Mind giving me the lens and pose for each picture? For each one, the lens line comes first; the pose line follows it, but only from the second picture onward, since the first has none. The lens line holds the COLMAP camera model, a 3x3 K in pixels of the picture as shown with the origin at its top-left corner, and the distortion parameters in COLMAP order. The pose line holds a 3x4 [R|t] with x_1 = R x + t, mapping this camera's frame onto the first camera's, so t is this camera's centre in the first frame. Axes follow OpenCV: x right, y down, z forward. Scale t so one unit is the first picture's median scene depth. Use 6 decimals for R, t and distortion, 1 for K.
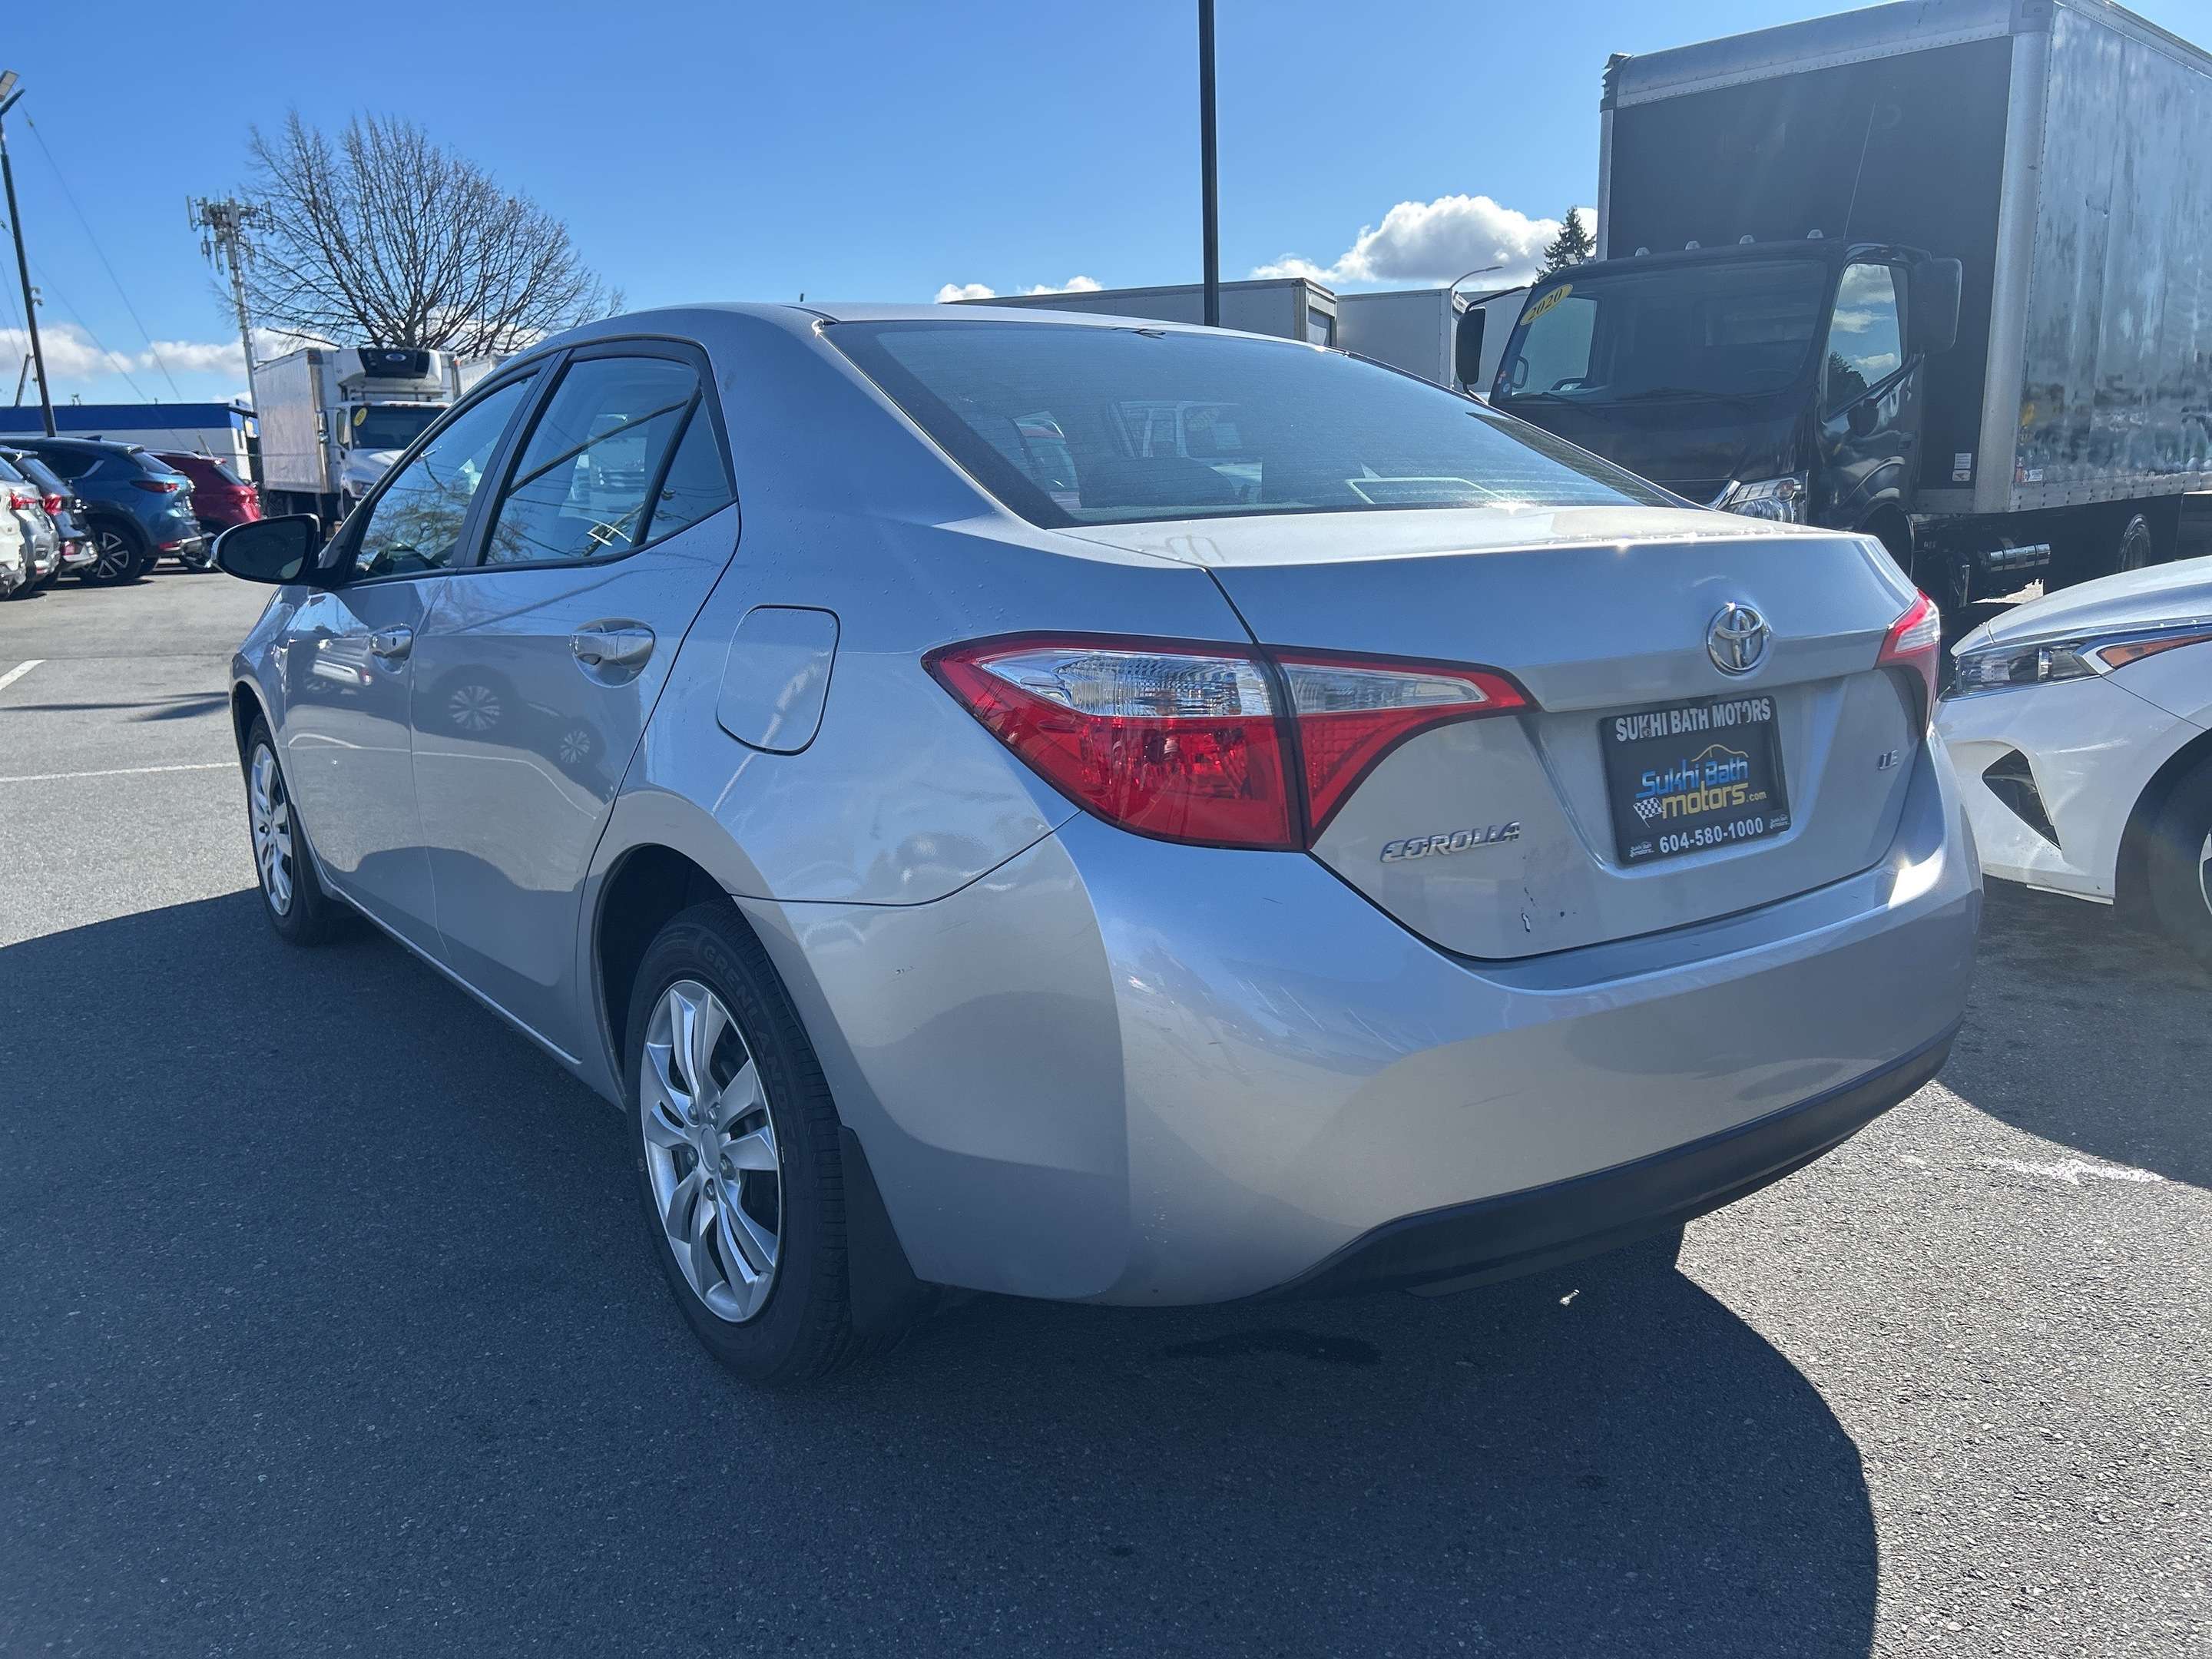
lens RADIAL K [[1678.5, 0, 1117.4], [0, 1678.5, 839.8], [0, 0, 1]] dist [0.077447, -0.080012]
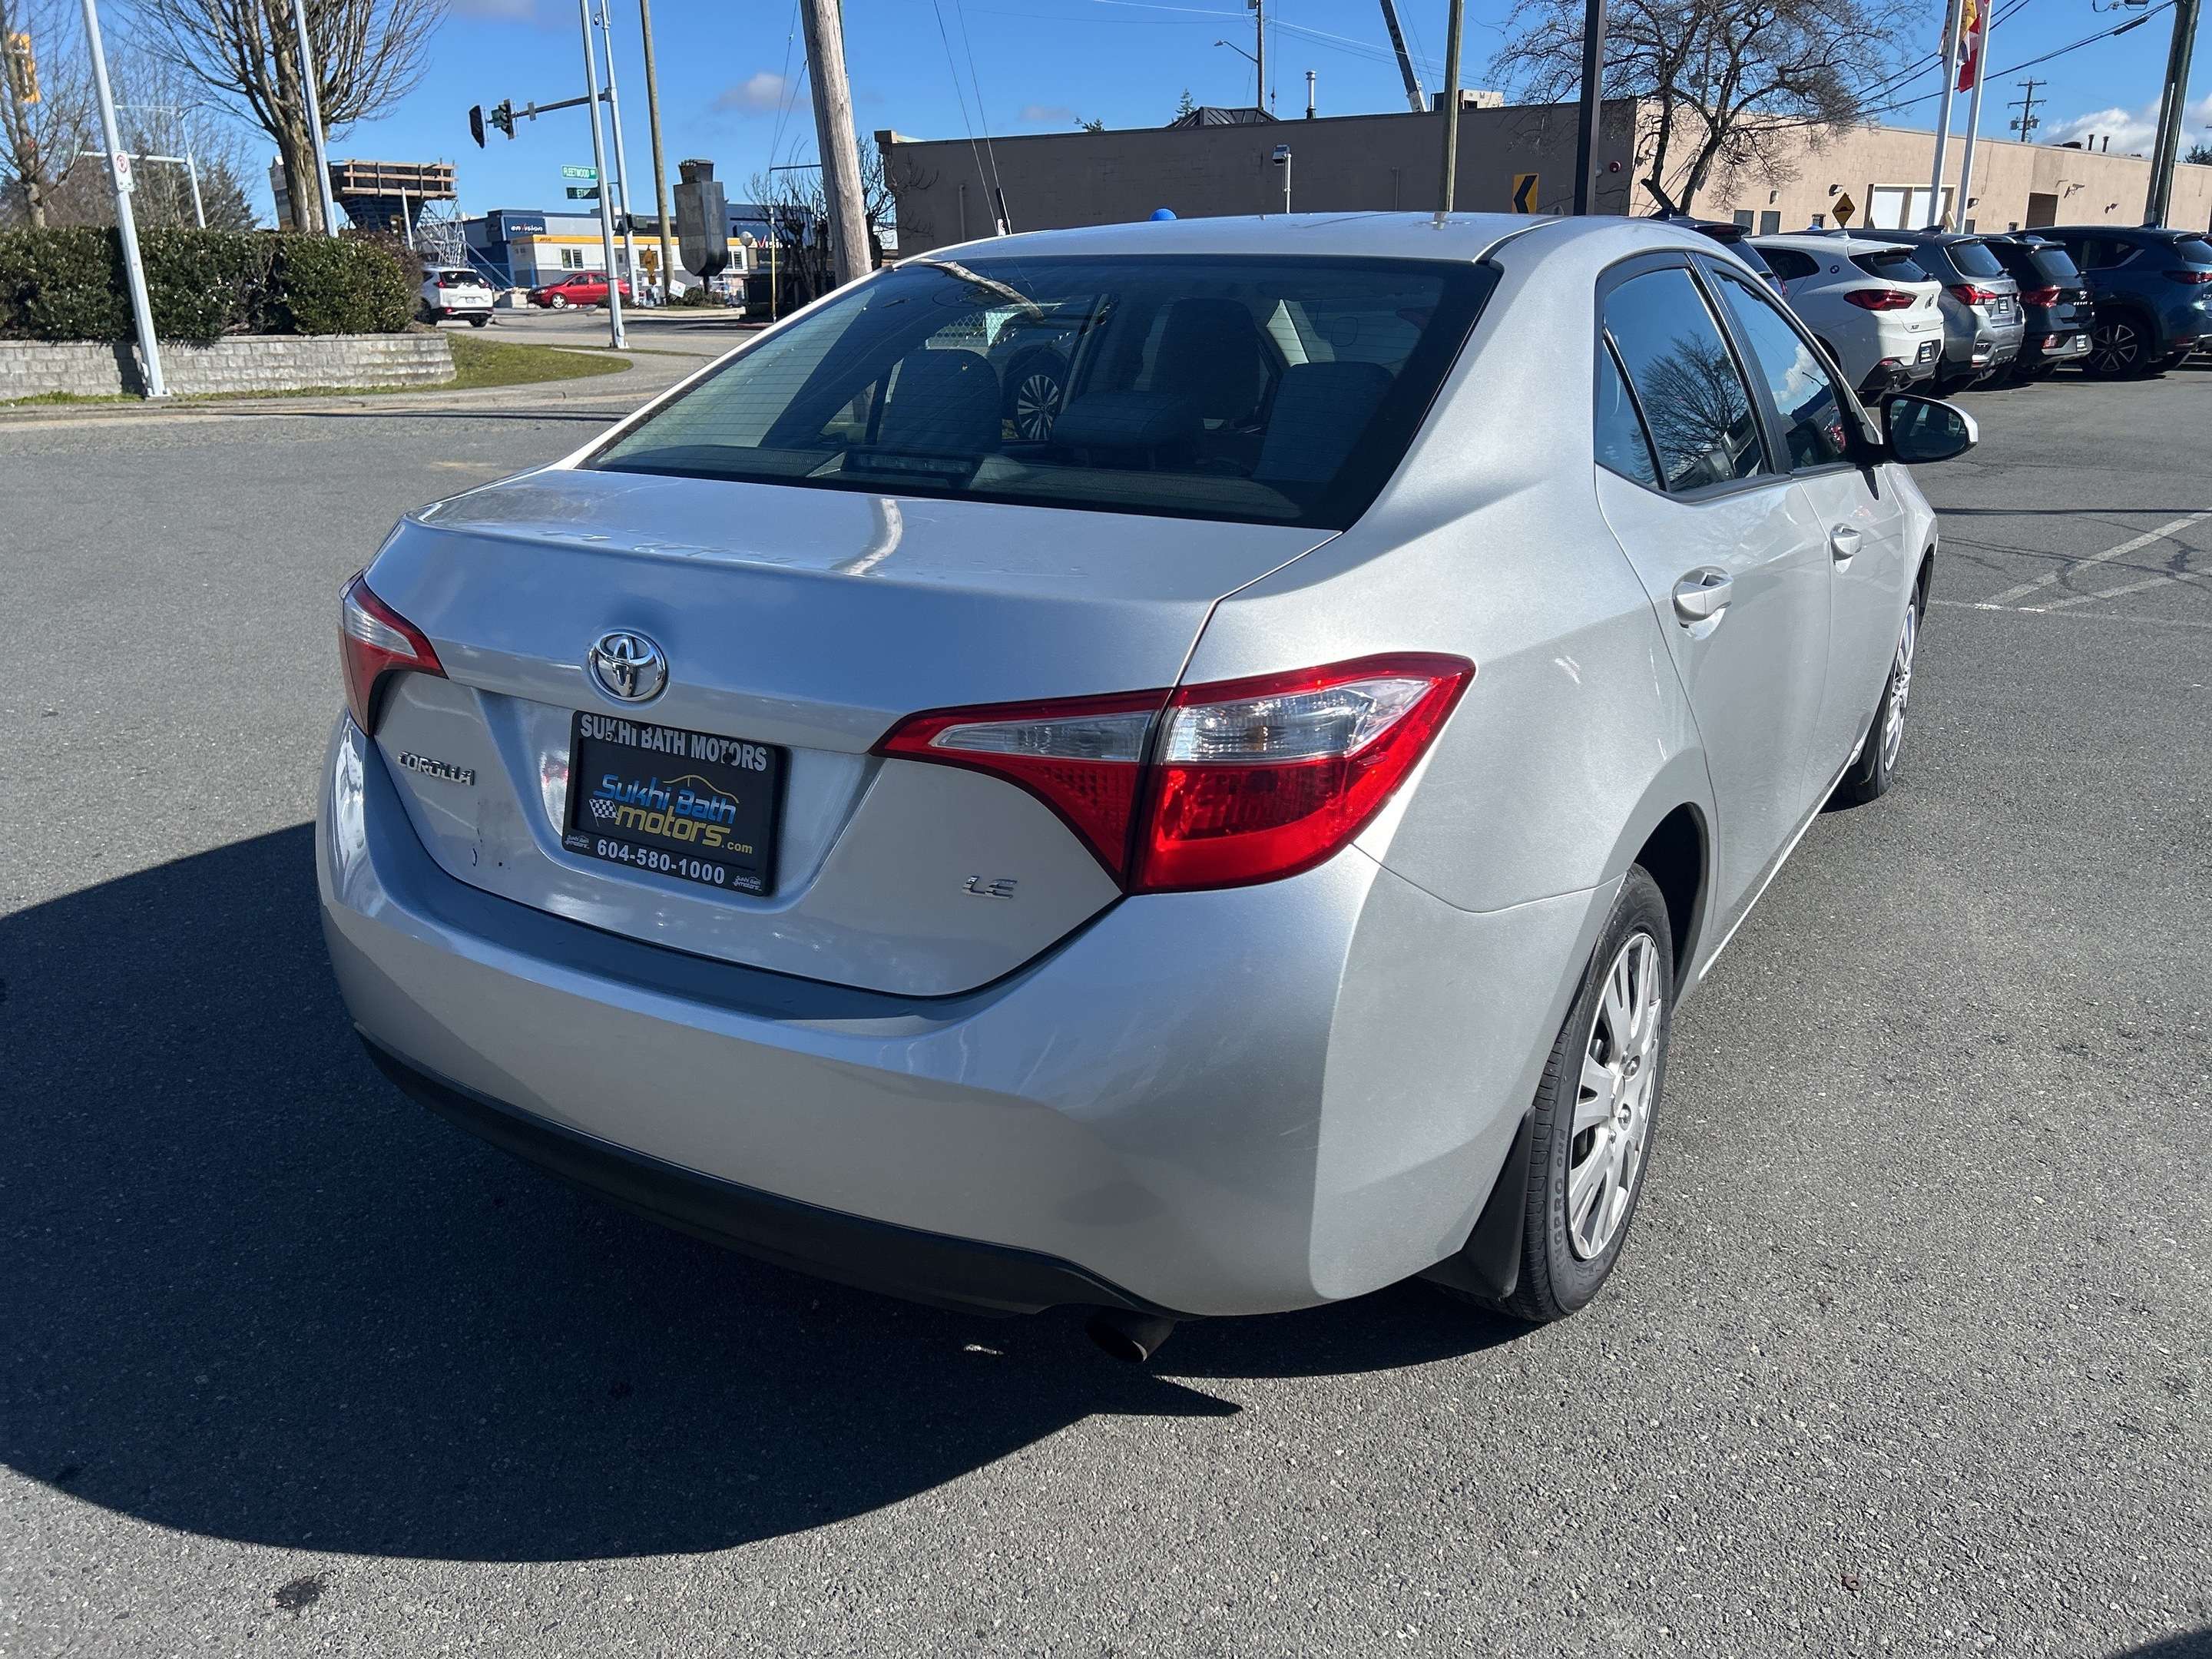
lens RADIAL K [[1678.5, 0, 1094.5], [0, 1678.5, 839.9], [0, 0, 1]] dist [0.077447, -0.080012]
pose [[0.366988, 0.301198, -0.880113, 0.141711], [-0.186095, 0.950775, 0.247782, -0.033014], [0.911421, 0.072852, 0.404974, 0.091359]]
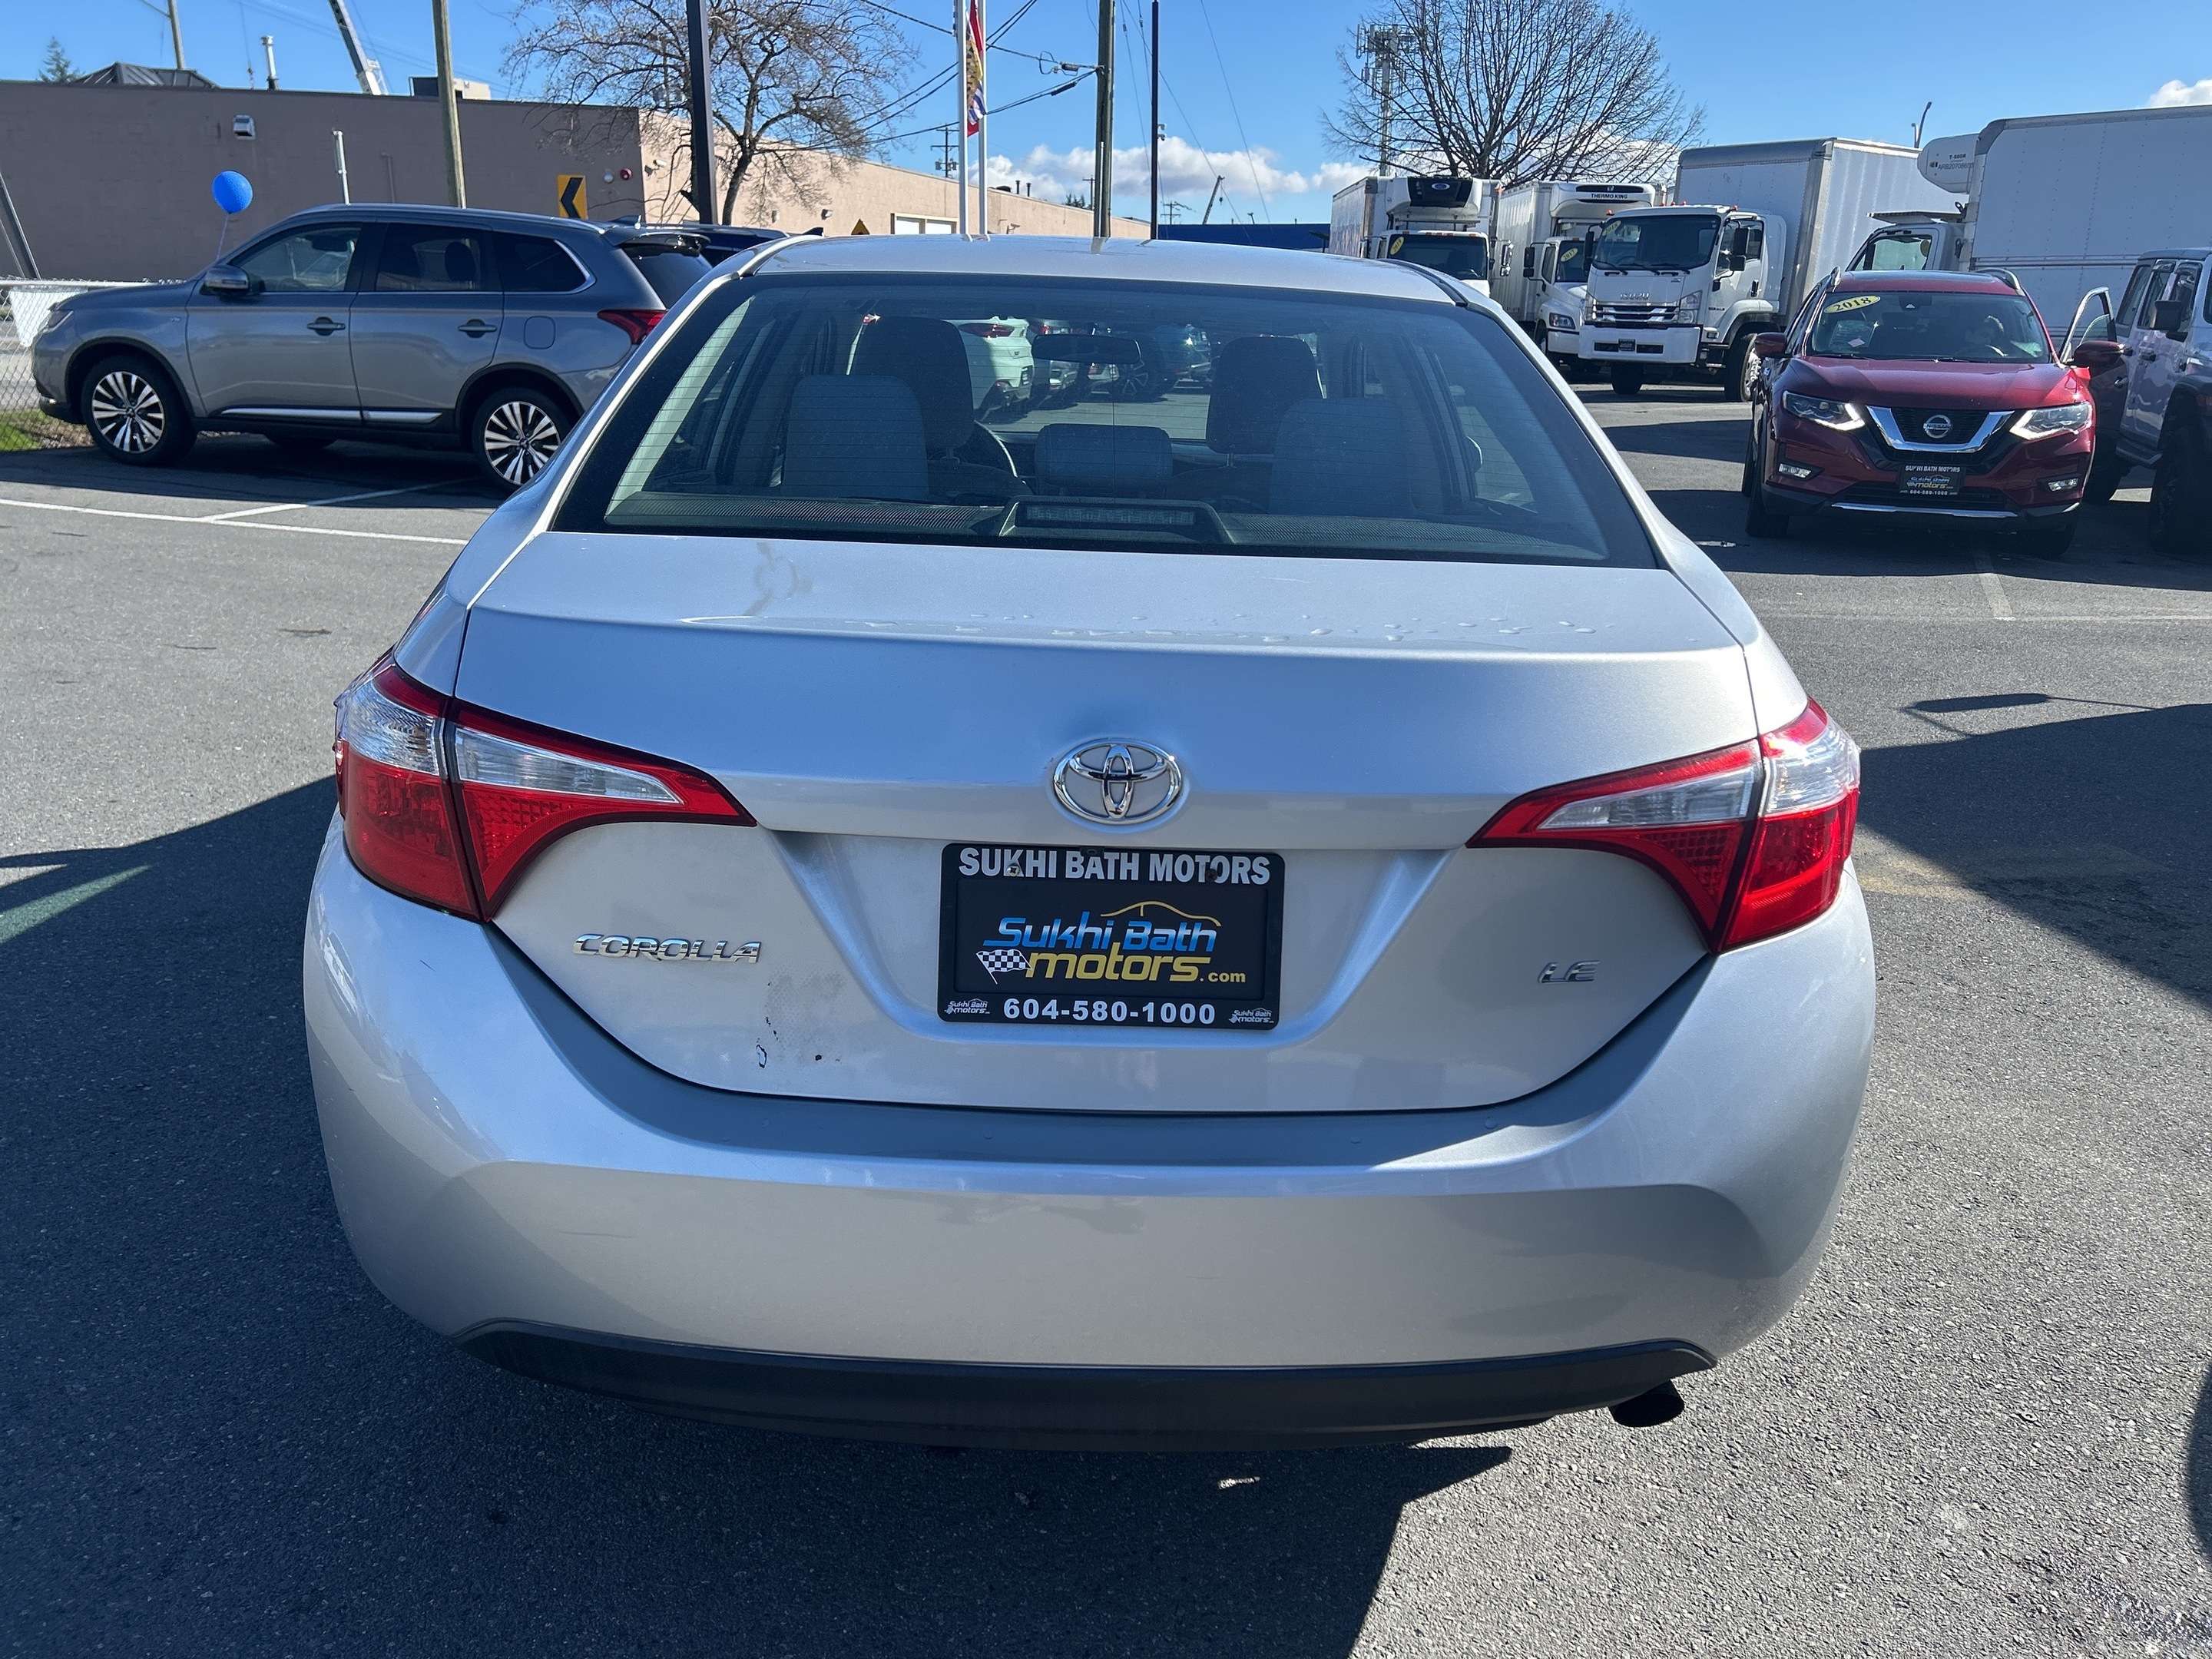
lens RADIAL K [[1678.5, 0, 1121.6], [0, 1678.5, 831.9], [0, 0, 1]] dist [0.077447, -0.080012]
pose [[0.811762, 0.212400, -0.543994, 0.084479], [-0.160217, 0.976771, 0.142297, -0.021907], [0.561581, -0.028354, 0.826936, 0.038020]]
